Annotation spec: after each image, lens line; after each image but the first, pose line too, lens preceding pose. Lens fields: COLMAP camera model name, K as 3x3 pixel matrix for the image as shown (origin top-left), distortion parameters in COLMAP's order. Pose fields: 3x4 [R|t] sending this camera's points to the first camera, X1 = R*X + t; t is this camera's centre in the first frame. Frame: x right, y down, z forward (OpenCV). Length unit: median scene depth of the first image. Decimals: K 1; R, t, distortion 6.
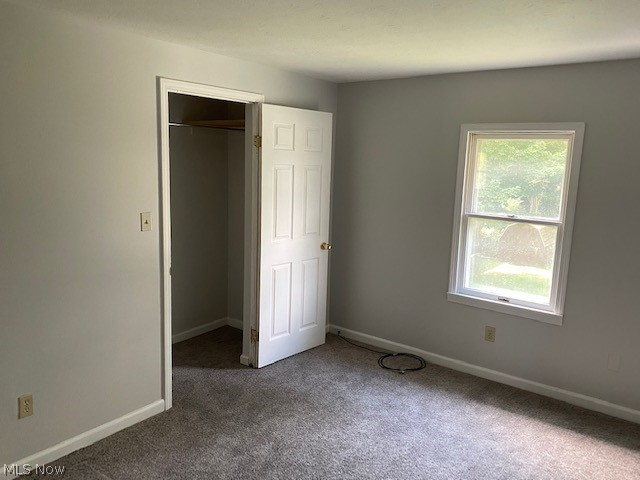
lens RADIAL K [[489.7, 0, 320.0], [0, 489.7, 240.0], [0, 0, 1]] dist [0.004235, 0.002639]
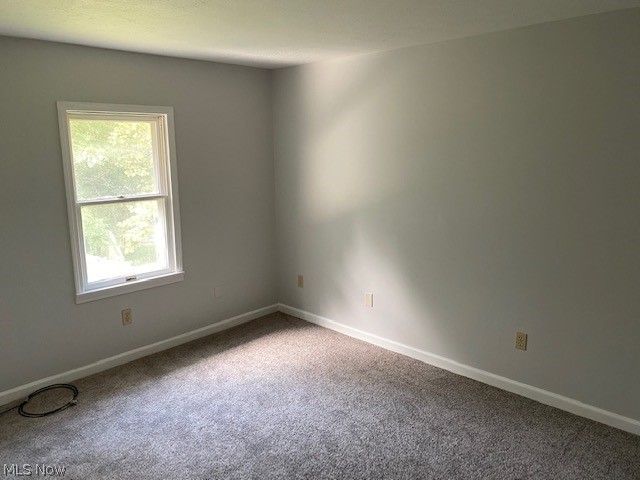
lens RADIAL K [[489.7, 0, 320.0], [0, 489.7, 240.0], [0, 0, 1]] dist [0.004235, 0.002639]
pose [[0.109840, -0.223928, 0.968396, -0.547509], [0.181094, 0.962492, 0.202023, -0.090320], [-0.977313, 0.153181, 0.146272, 0.450171]]
